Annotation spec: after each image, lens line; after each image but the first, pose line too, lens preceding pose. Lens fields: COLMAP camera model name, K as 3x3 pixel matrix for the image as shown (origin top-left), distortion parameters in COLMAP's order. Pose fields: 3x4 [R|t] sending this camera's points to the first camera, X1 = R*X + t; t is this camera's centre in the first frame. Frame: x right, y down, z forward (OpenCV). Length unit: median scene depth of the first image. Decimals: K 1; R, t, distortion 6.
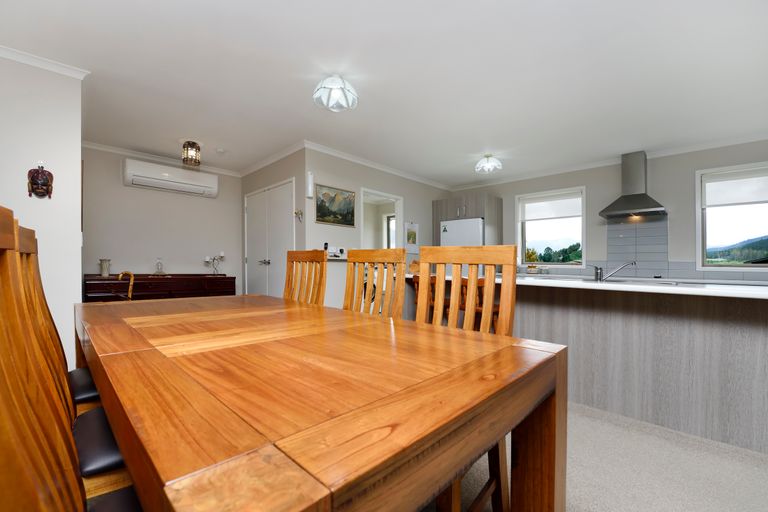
lens RADIAL K [[319.9, 0, 384.0], [0, 319.9, 256.0], [0, 0, 1]] dist [0.001161, 0.000061]
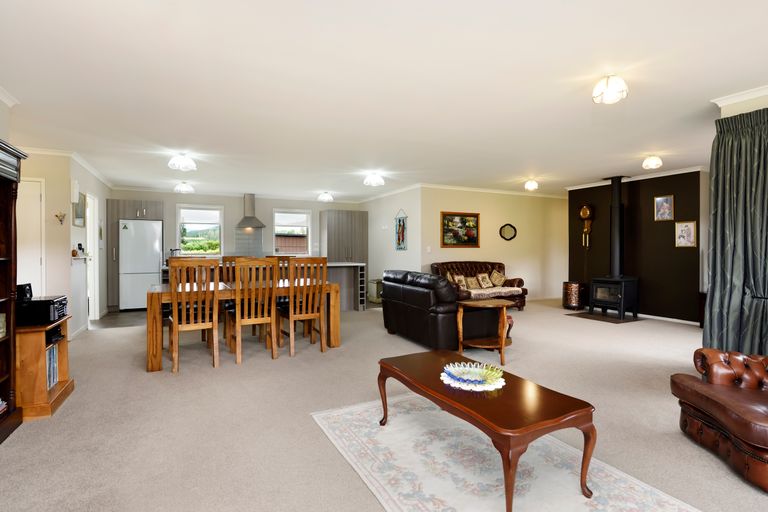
lens RADIAL K [[386.7, 0, 381.5], [0, 386.7, 244.7], [0, 0, 1]] dist [-0.000850, -0.000109]
pose [[0.301012, -0.007200, 0.953593, -1.076530], [-0.025966, 0.999539, 0.015743, -0.080304], [-0.953267, -0.029500, 0.300687, -0.389138]]
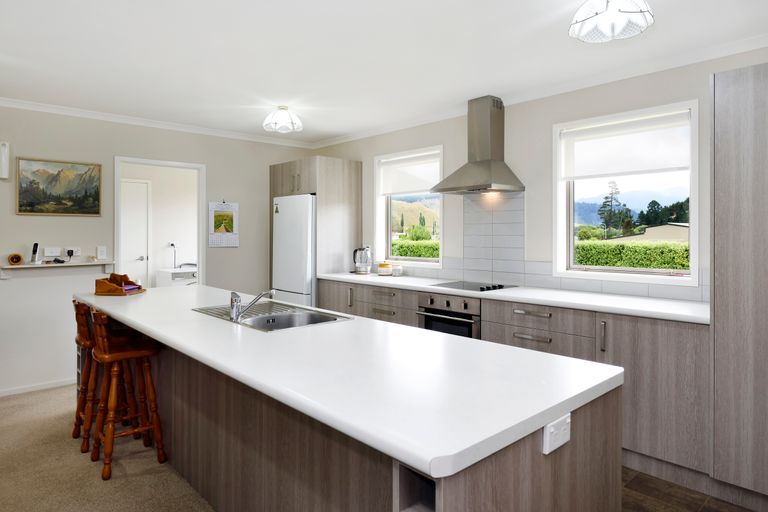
lens RADIAL K [[491.1, 0, 385.4], [0, 491.1, 230.3], [0, 0, 1]] dist [0.056192, -0.001361]
pose [[0.998355, -0.022528, -0.052722, 0.585855], [0.023834, 0.999421, 0.024274, -0.072342], [0.052145, -0.025490, 0.998314, -0.040098]]
